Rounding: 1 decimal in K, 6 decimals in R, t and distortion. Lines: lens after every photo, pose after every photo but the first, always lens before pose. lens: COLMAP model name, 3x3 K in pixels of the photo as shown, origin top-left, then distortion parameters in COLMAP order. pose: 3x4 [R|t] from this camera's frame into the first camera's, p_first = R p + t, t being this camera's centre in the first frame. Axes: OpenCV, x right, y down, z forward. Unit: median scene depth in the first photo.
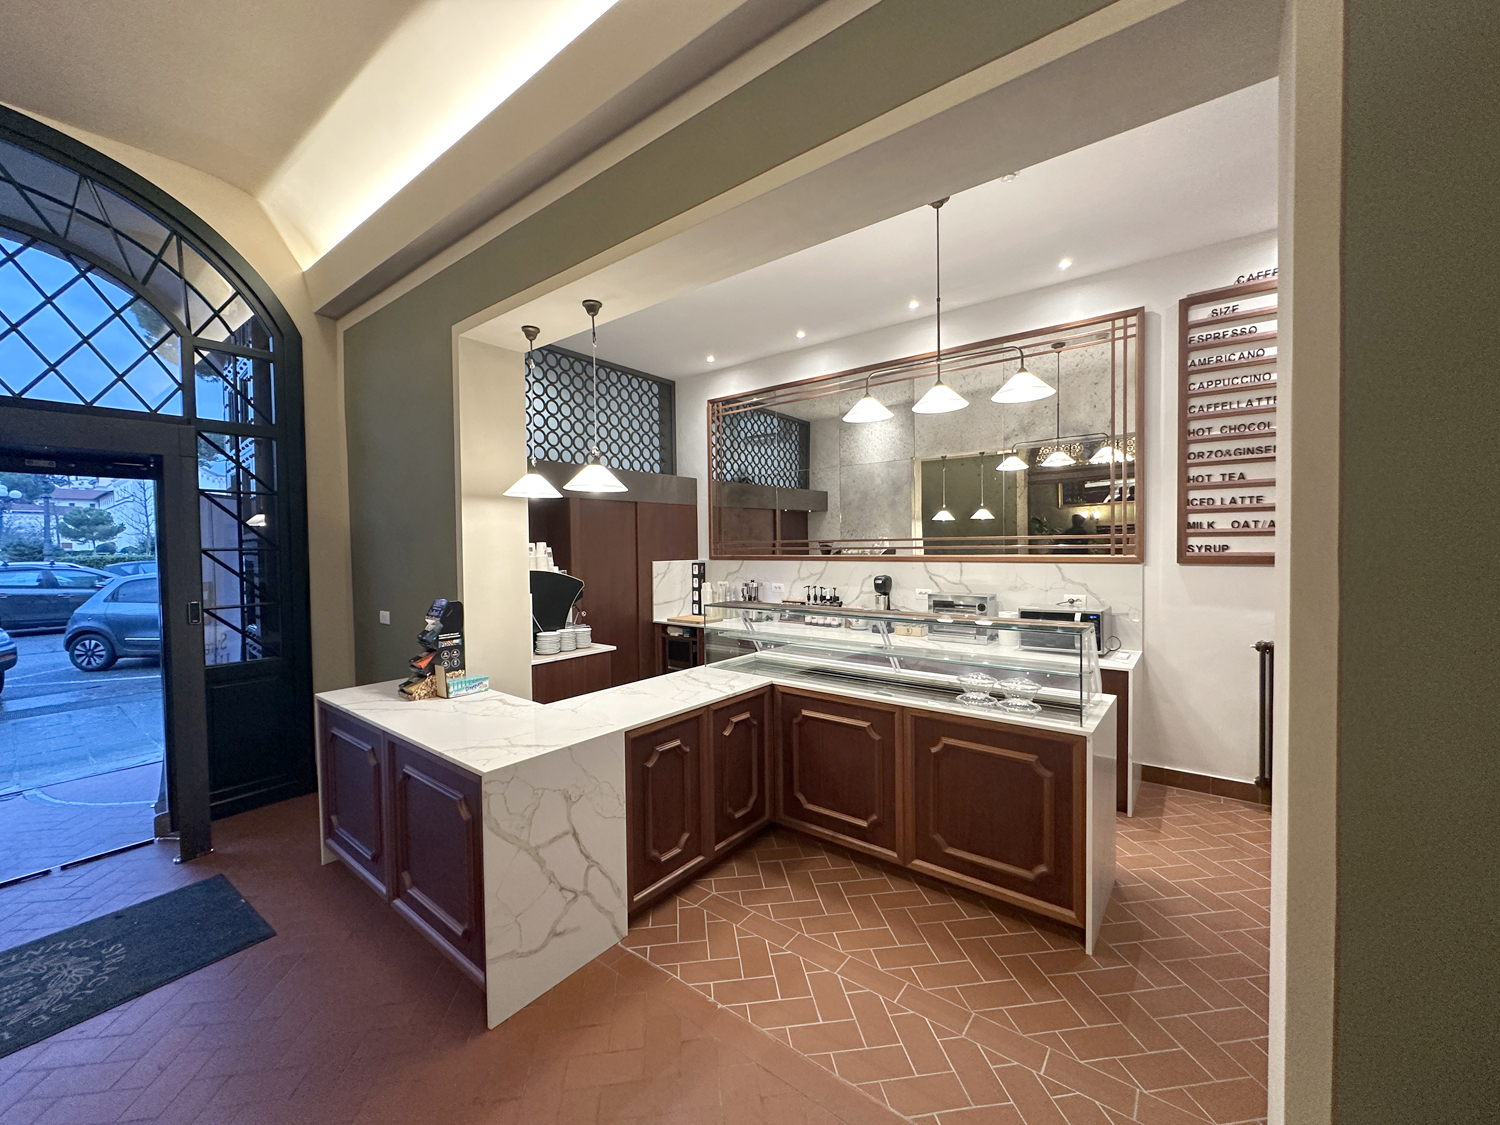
lens RADIAL K [[589.8, 0, 750.0], [0, 589.8, 562.5], [0, 0, 1]] dist [-0.000965, -0.000010]
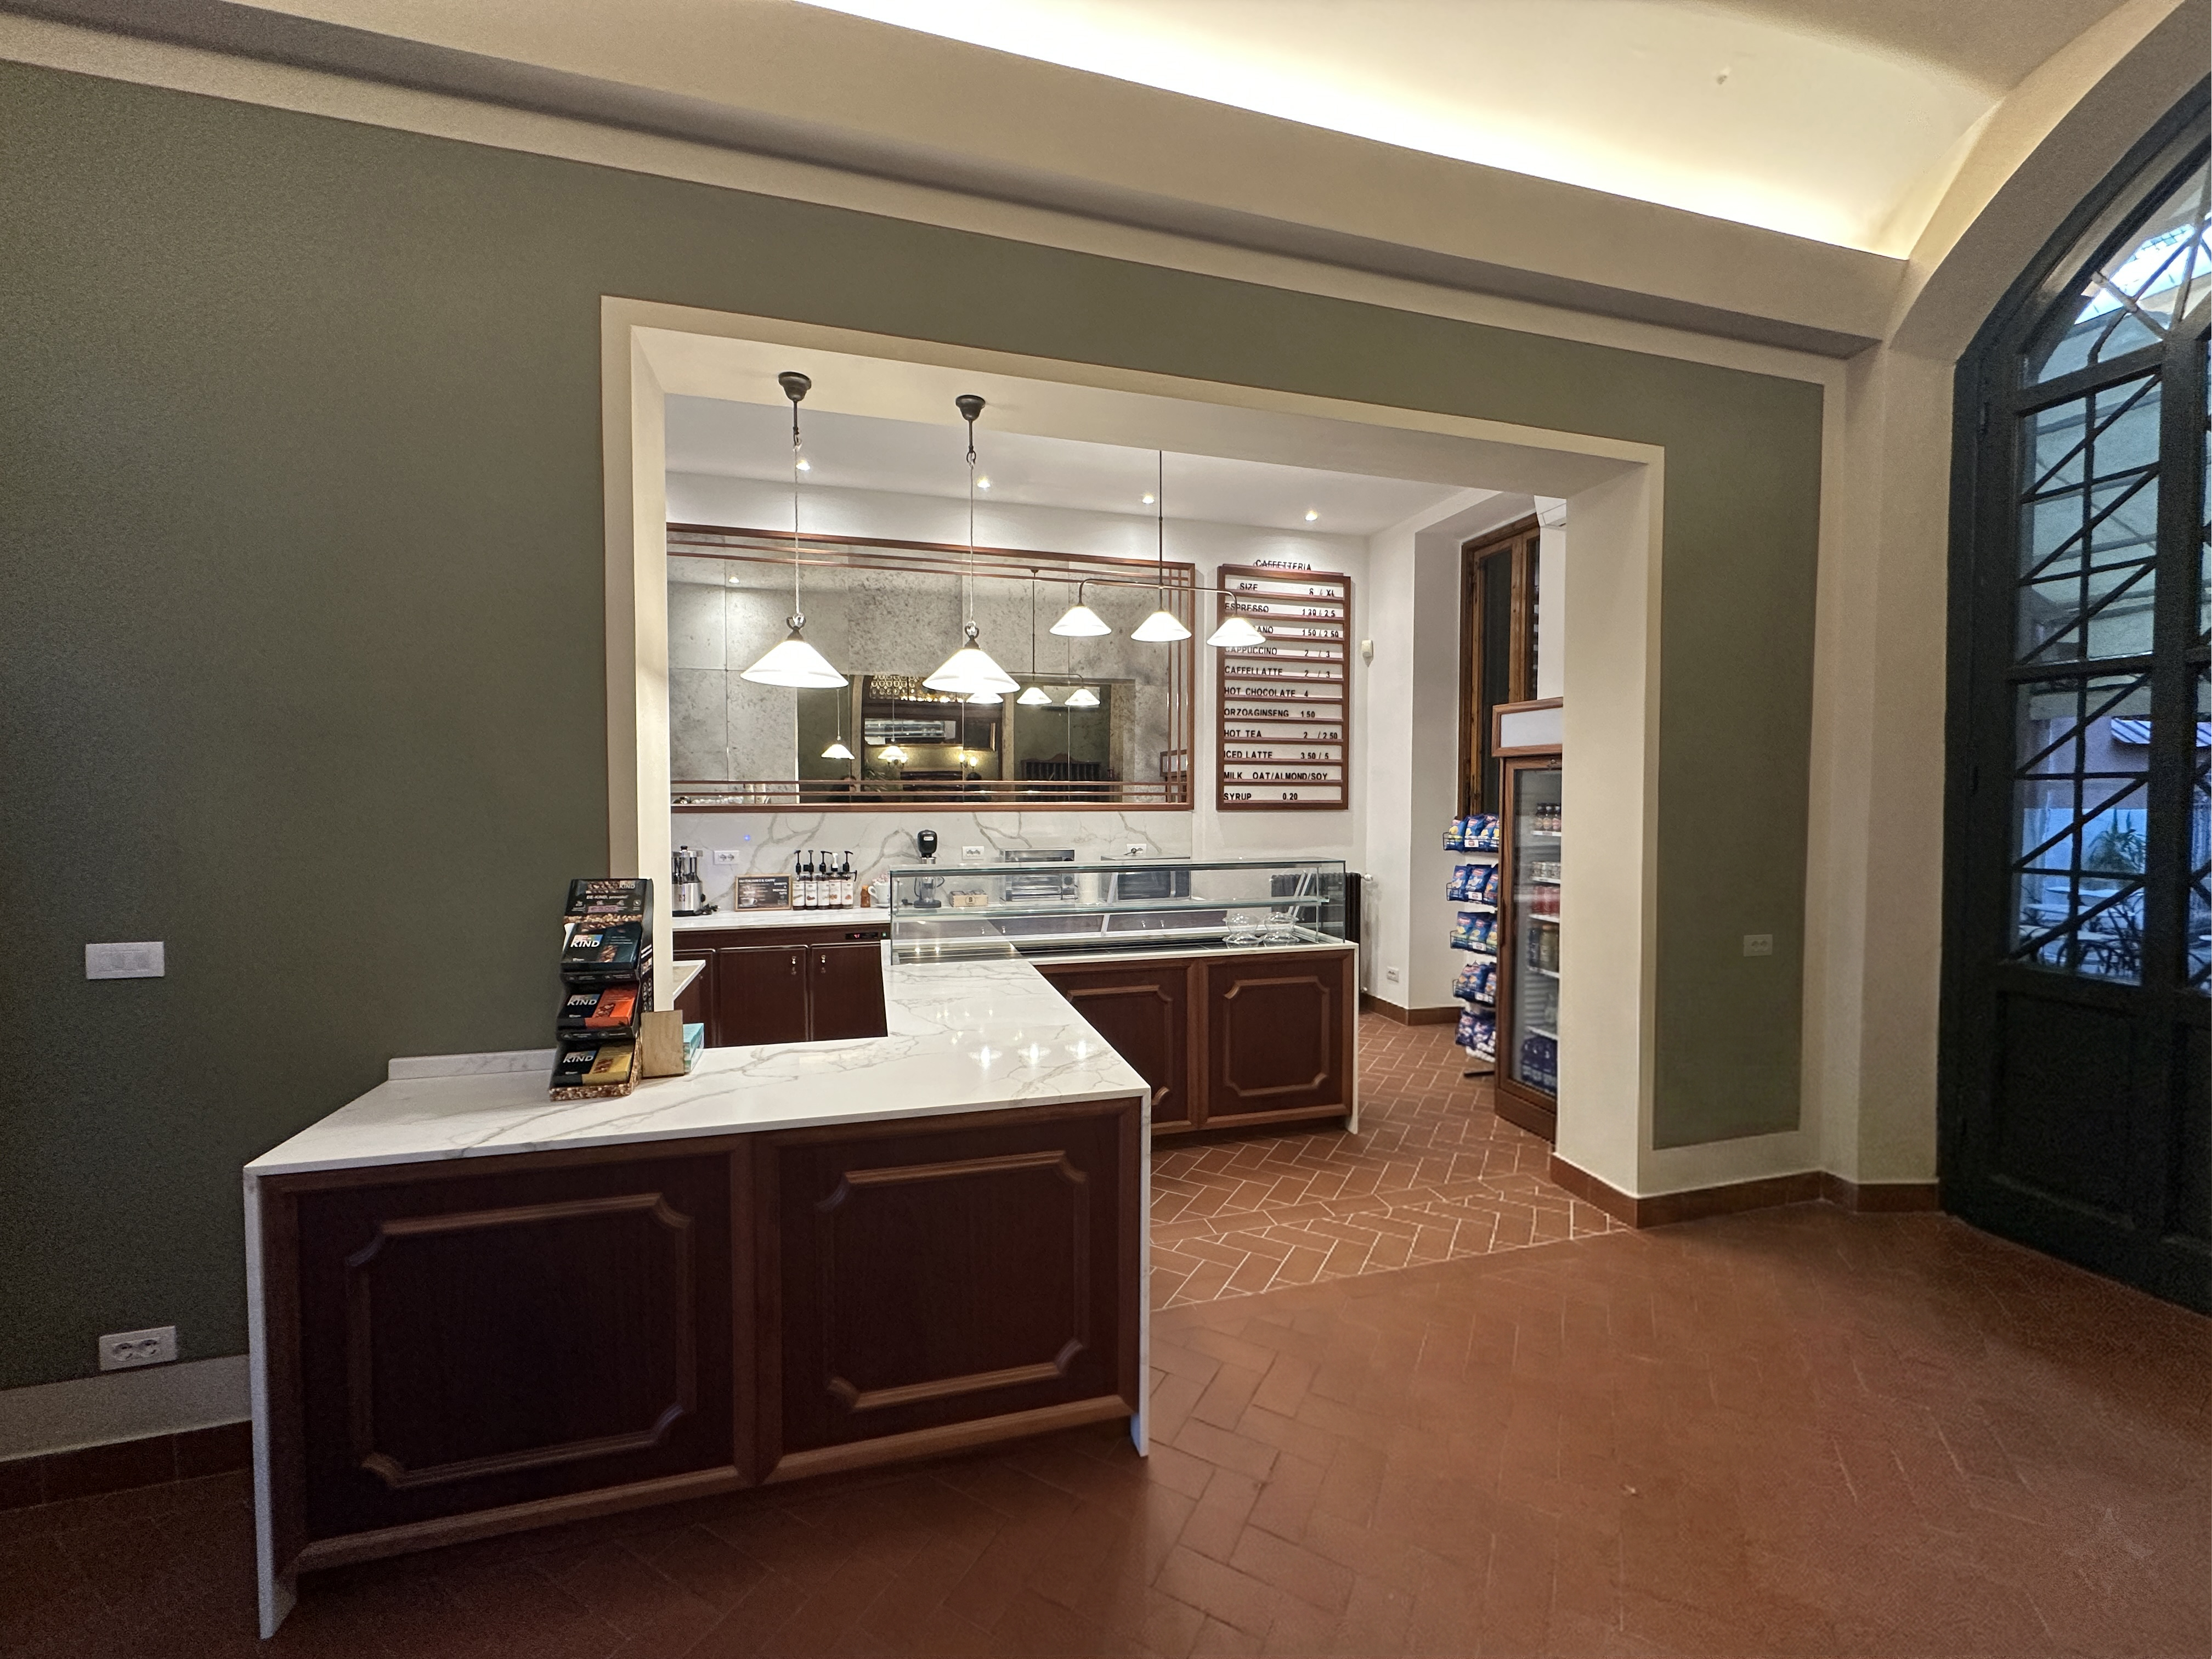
lens RADIAL K [[869.9, 0, 1106.0], [0, 869.9, 829.5], [0, 0, 1]] dist [-0.000965, -0.000010]
pose [[0.594171, -0.021017, 0.804064, -0.675398], [0.015025, 0.999774, 0.015029, 0.010104], [-0.804198, 0.003152, 0.594353, 0.216127]]
